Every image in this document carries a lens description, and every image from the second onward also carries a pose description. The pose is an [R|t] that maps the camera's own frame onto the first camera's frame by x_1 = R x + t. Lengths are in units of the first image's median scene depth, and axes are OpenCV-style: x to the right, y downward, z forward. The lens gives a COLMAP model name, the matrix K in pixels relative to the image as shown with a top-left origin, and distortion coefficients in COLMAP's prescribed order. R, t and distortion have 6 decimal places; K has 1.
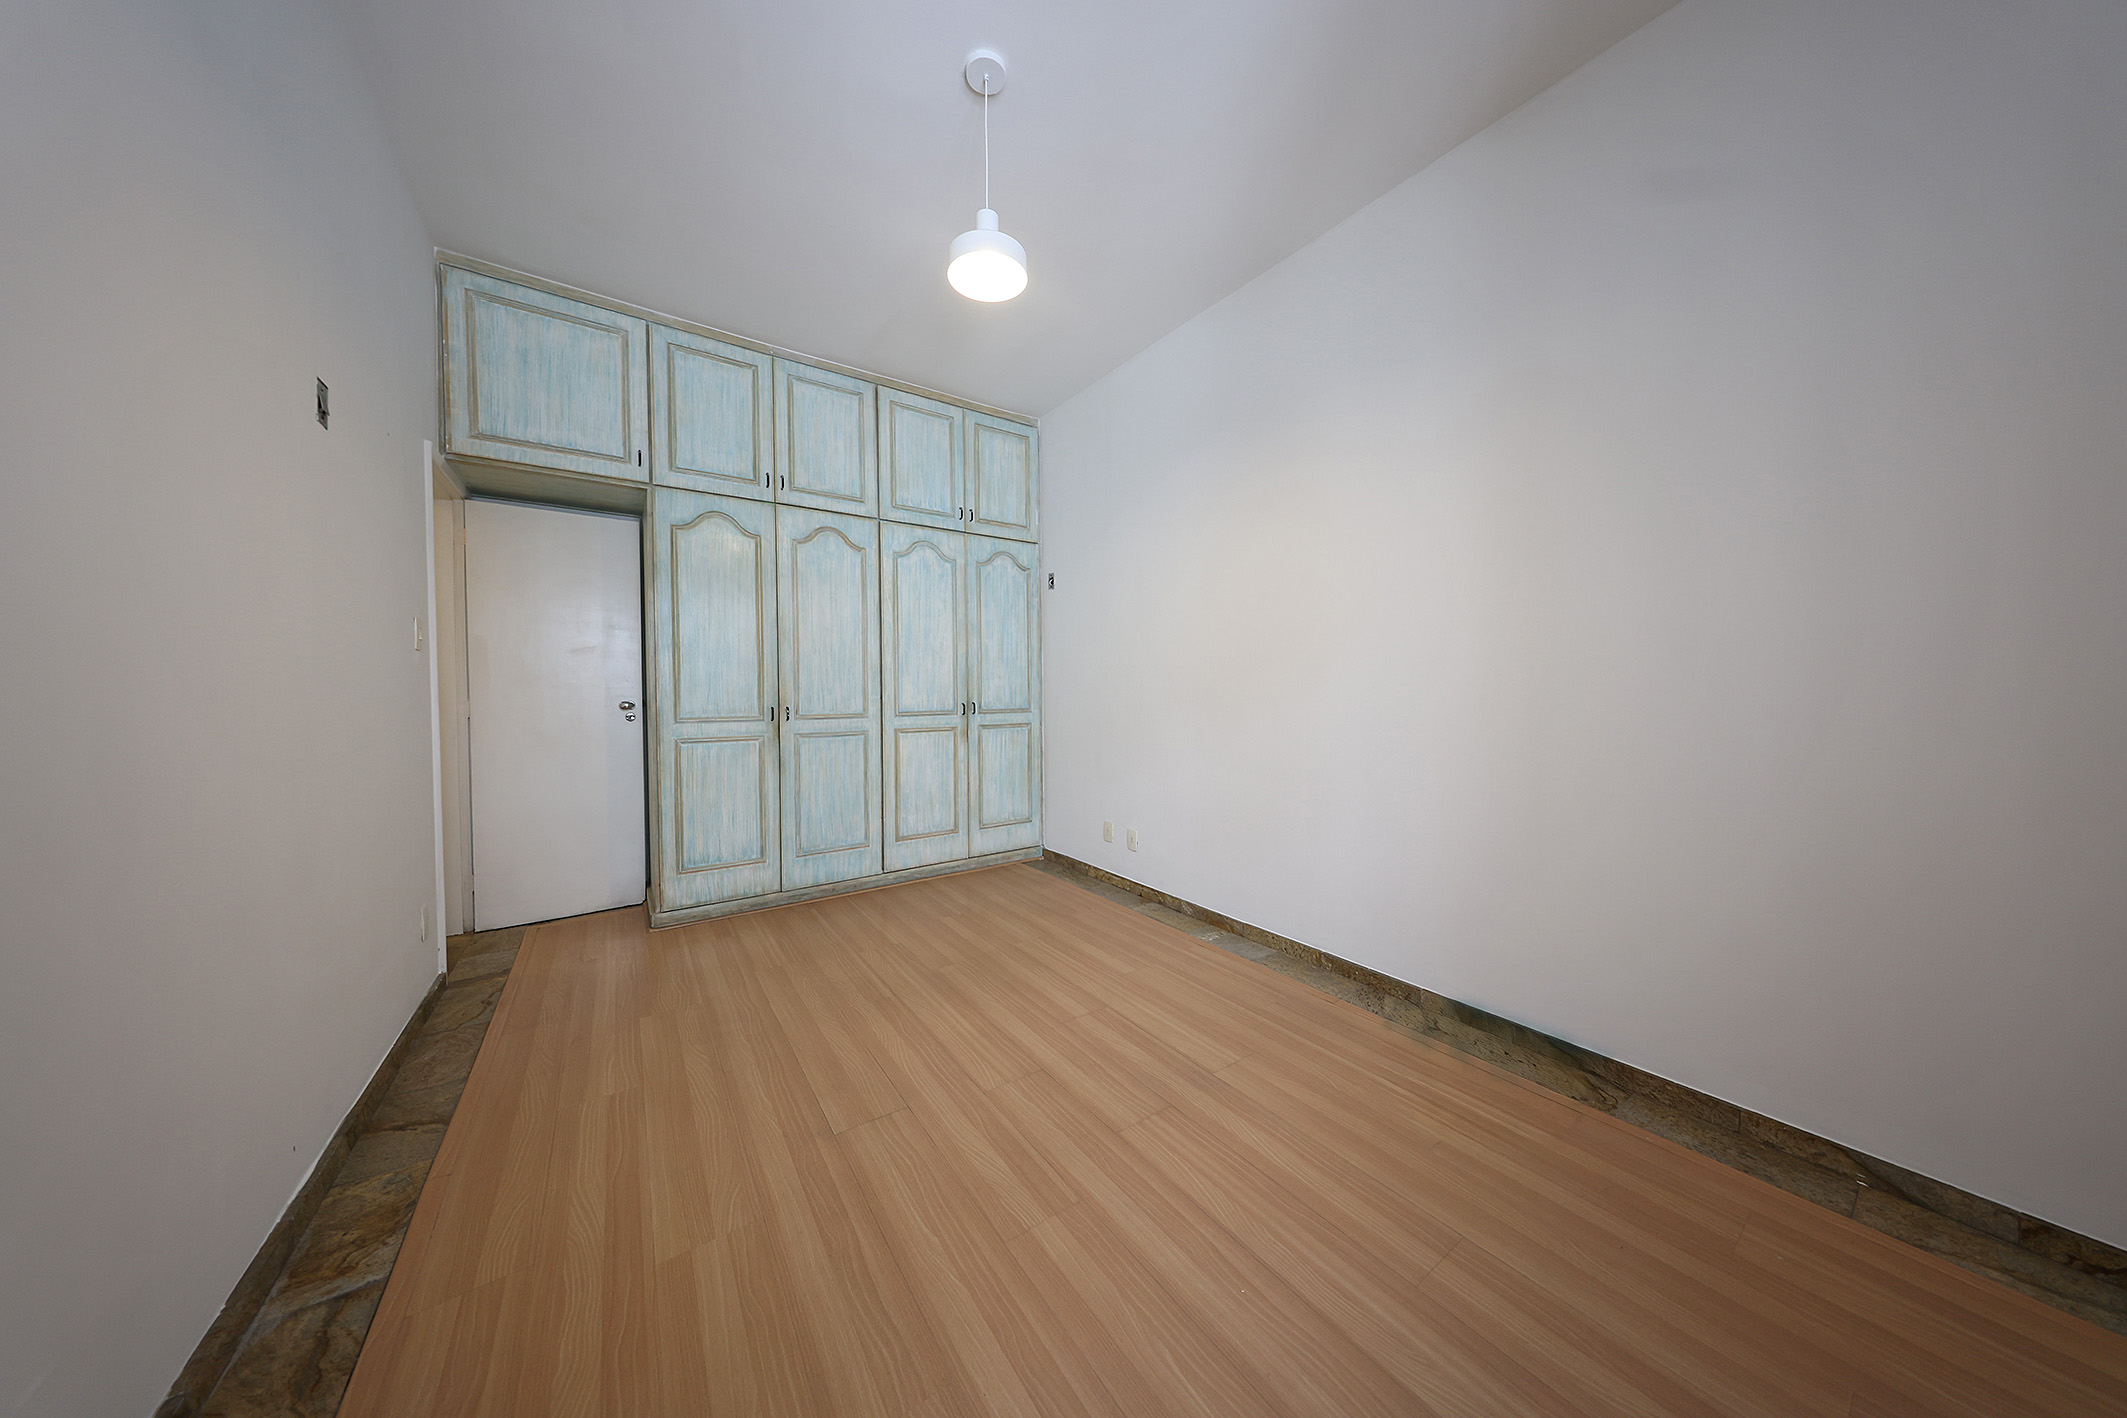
lens RADIAL K [[641.0, 0, 1063.4], [0, 641.0, 703.3], [0, 0, 1]] dist [0.000811, 0.000042]
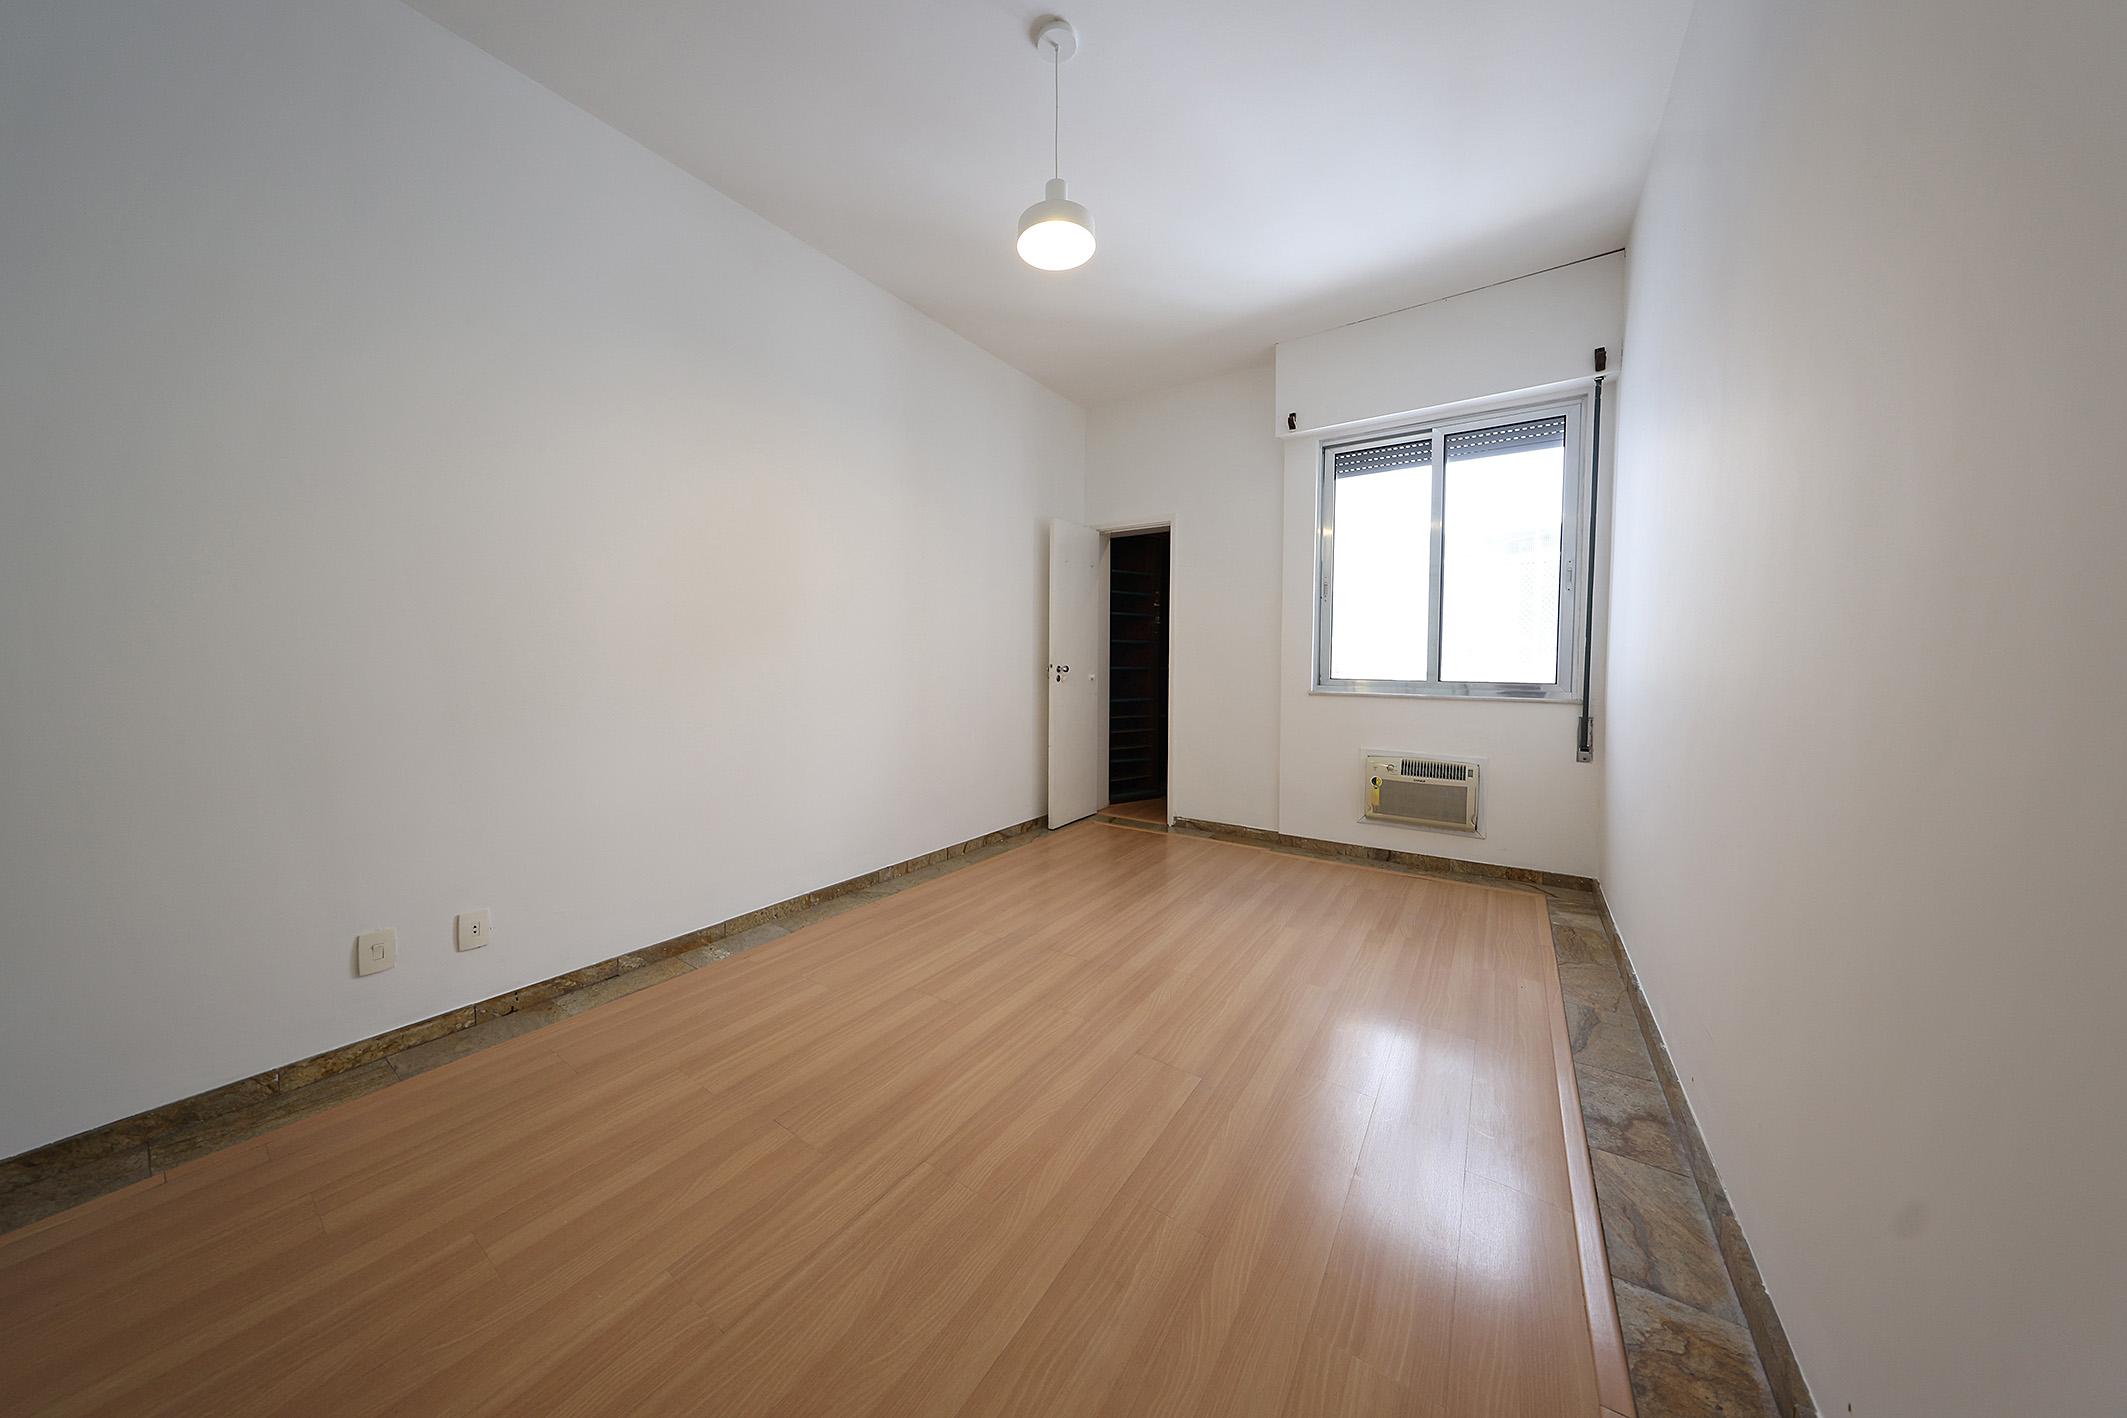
lens RADIAL K [[641.0, 0, 1063.4], [0, 641.0, 703.3], [0, 0, 1]] dist [0.000811, 0.000042]
pose [[-0.348529, -0.063130, 0.935169, -0.805173], [0.024776, 0.996760, 0.076522, -0.009539], [-0.936970, 0.049840, -0.345836, 1.023388]]
